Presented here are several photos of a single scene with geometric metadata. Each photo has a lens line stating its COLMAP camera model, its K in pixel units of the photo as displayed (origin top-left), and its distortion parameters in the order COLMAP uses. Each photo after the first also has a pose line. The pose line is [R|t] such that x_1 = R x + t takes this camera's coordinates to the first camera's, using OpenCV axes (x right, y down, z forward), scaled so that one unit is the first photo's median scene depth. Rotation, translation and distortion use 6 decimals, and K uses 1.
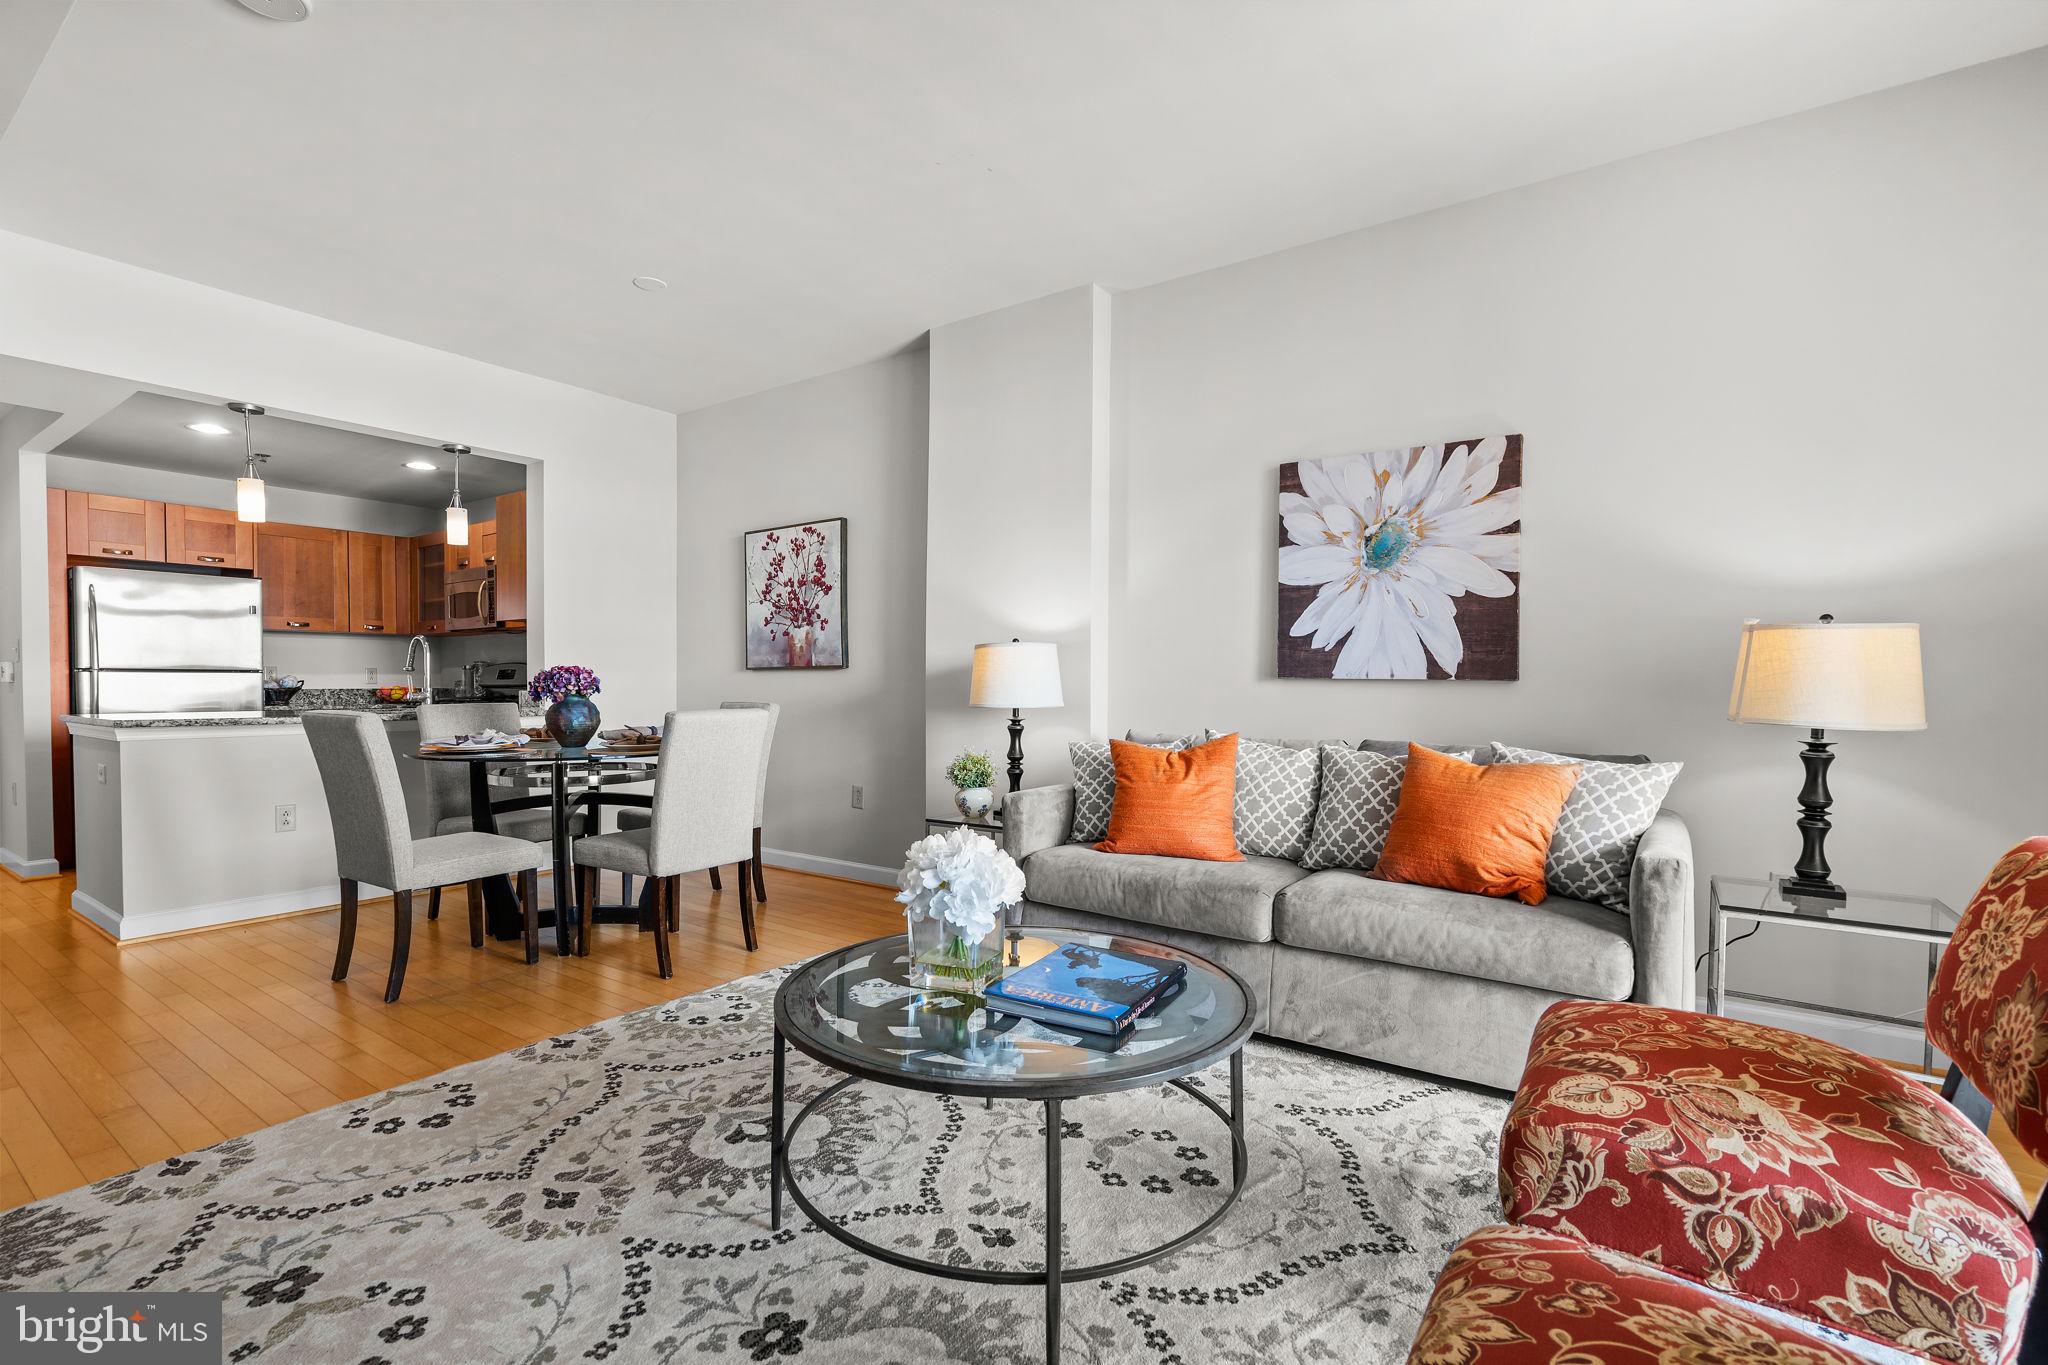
lens RADIAL K [[930.3, 0, 1027.2], [0, 930.3, 690.9], [0, 0, 1]] dist [0.005125, -0.000552]
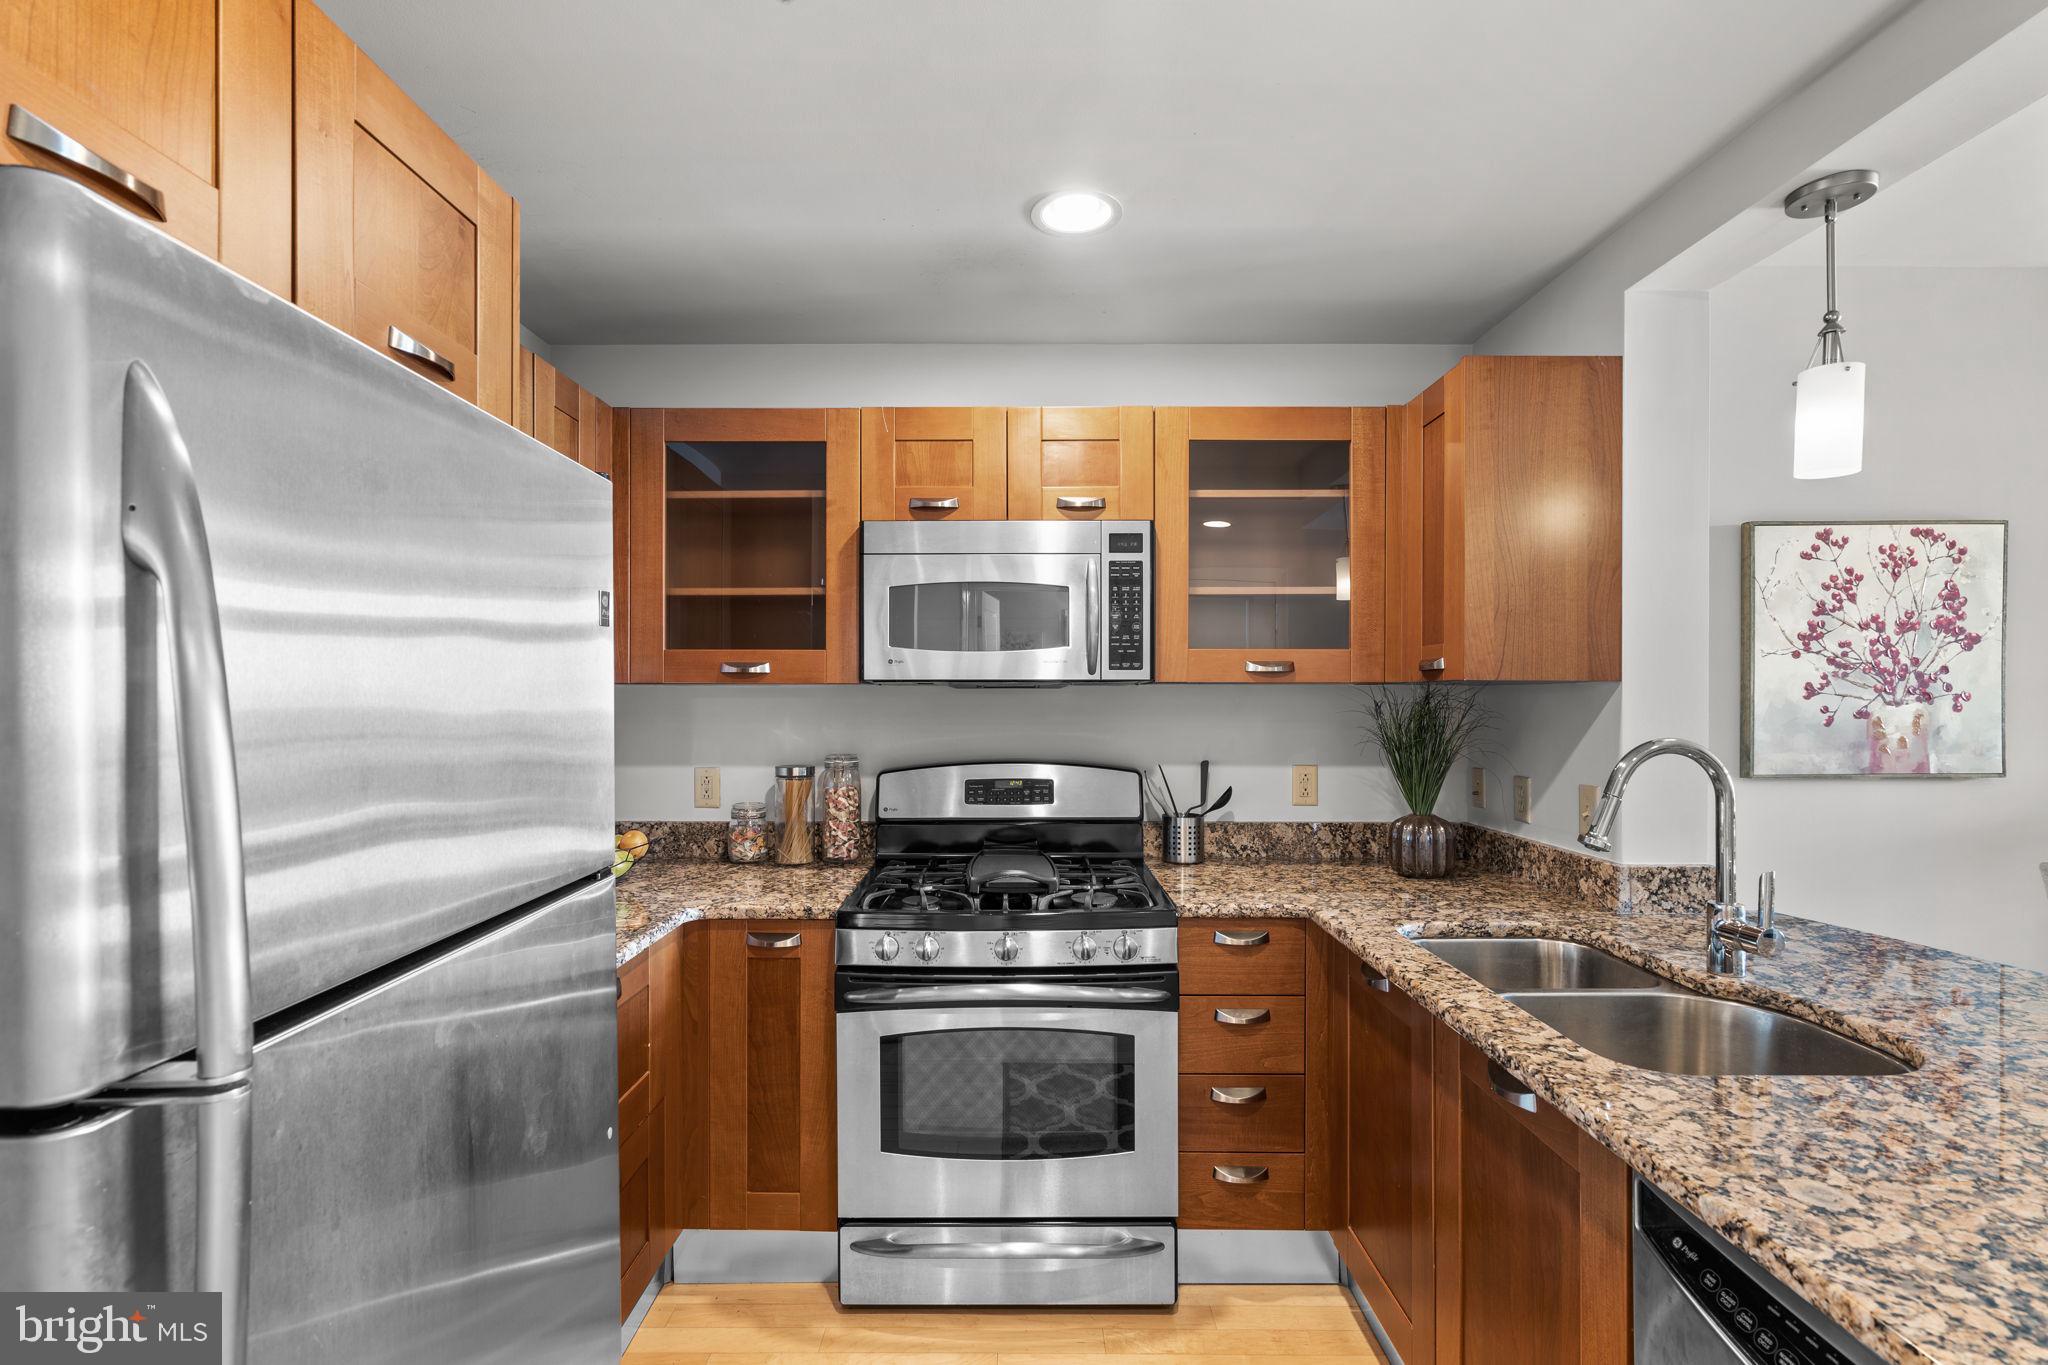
lens RADIAL K [[930.3, 0, 1014.6], [0, 930.3, 692.3], [0, 0, 1]] dist [0.005125, -0.000552]
pose [[0.814269, 0.002596, 0.580482, -0.979081], [0.003828, 0.999944, -0.009842, -0.070211], [-0.580475, 0.010237, 0.814213, 0.828252]]
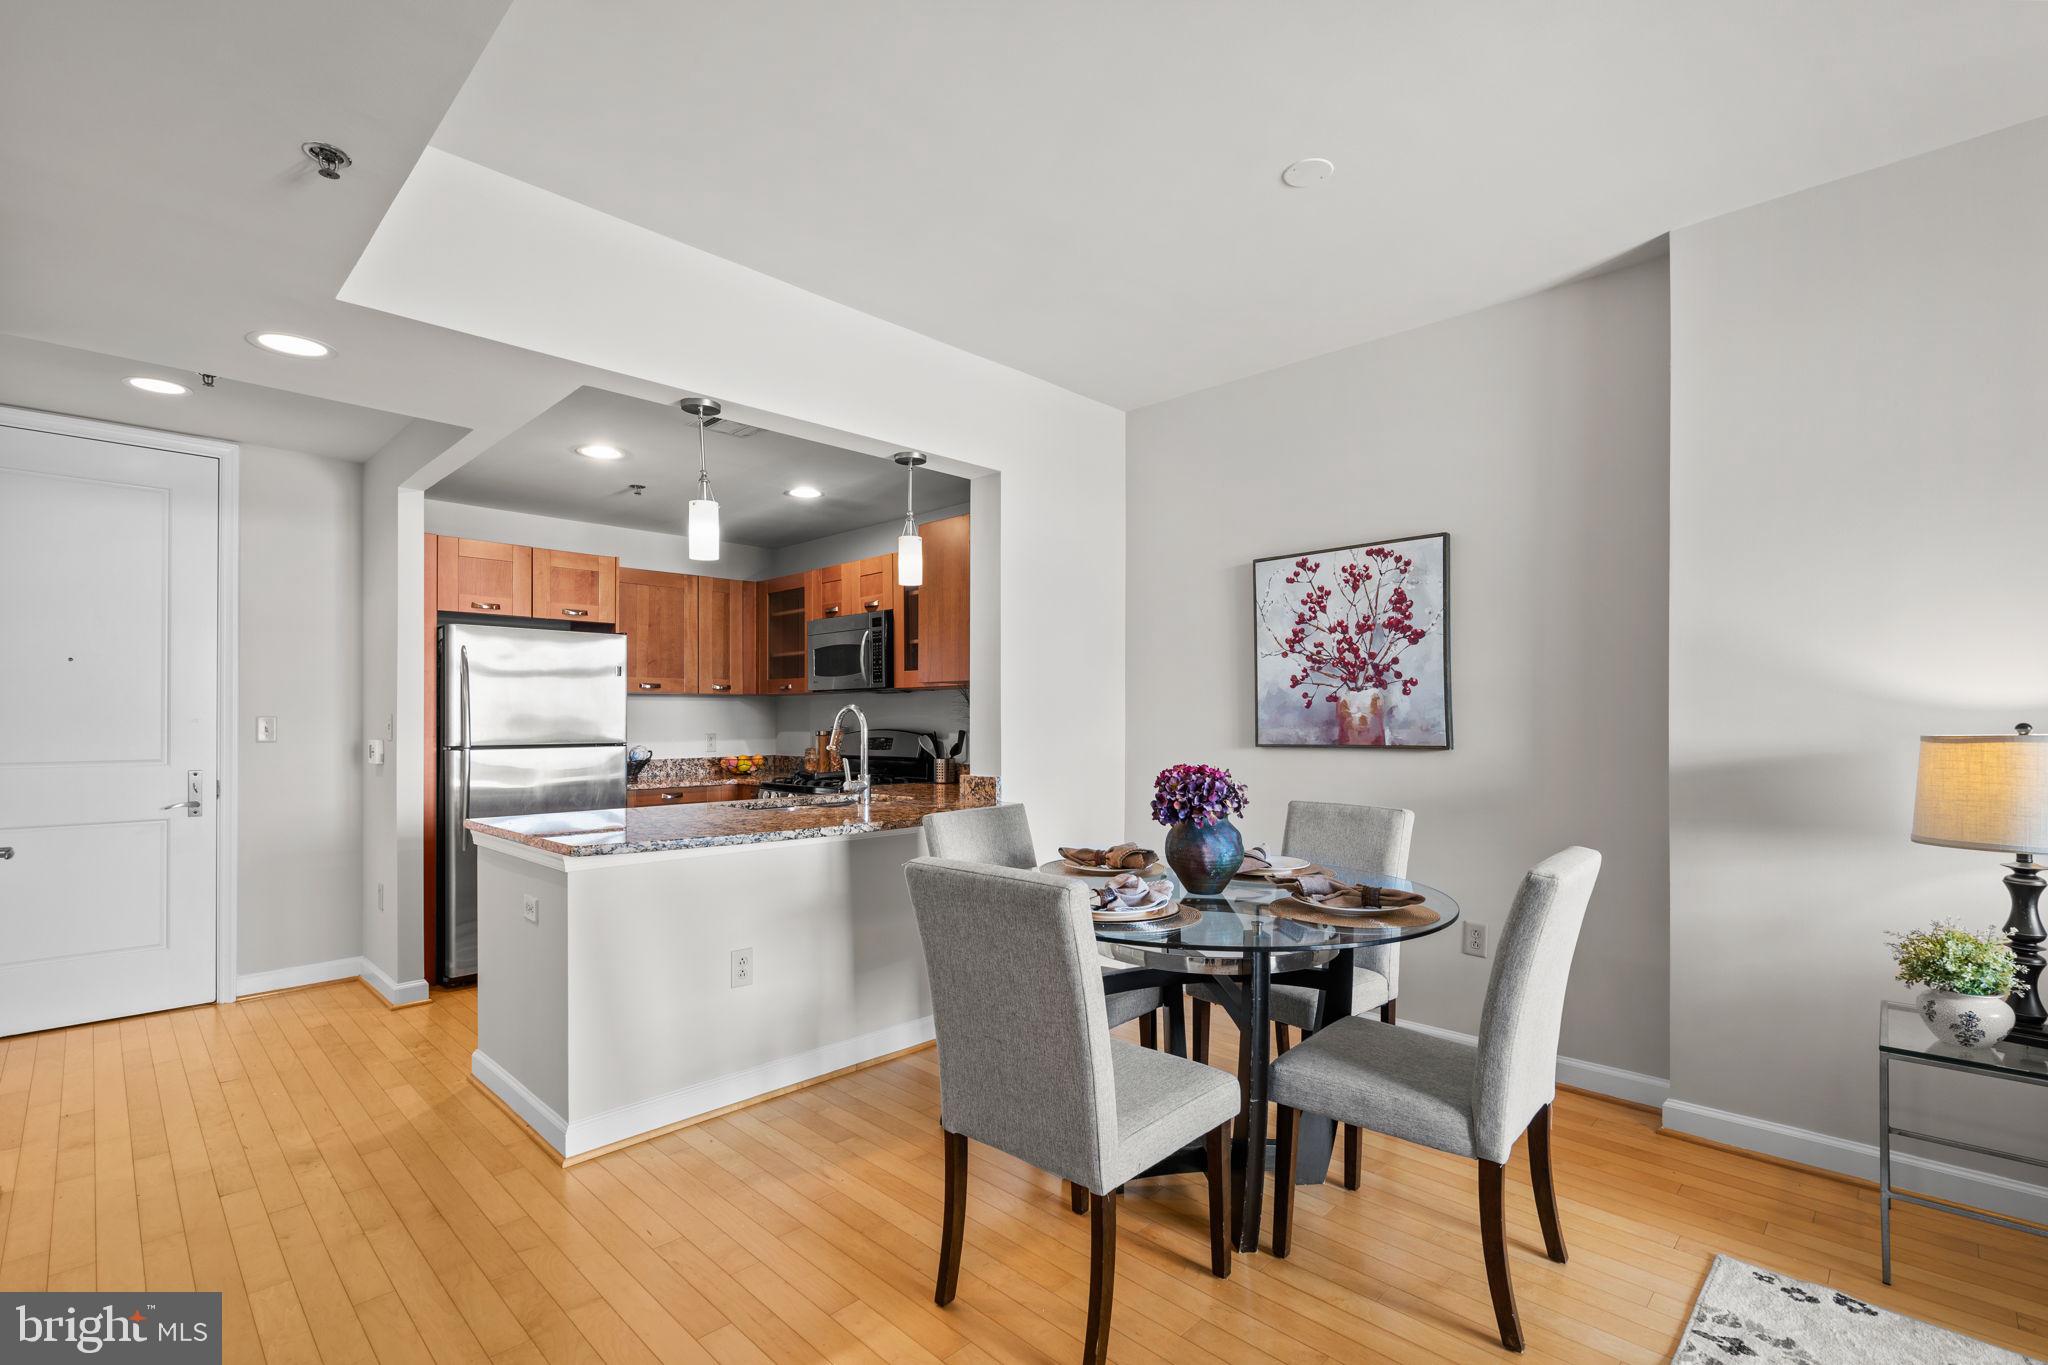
lens RADIAL K [[930.3, 0, 1032.7], [0, 930.3, 702.4], [0, 0, 1]] dist [0.005125, -0.000552]
pose [[0.988300, -0.006573, -0.152383, -0.372354], [0.002488, 0.999633, -0.026982, -0.039329], [0.152504, 0.026287, 0.987953, 0.255771]]
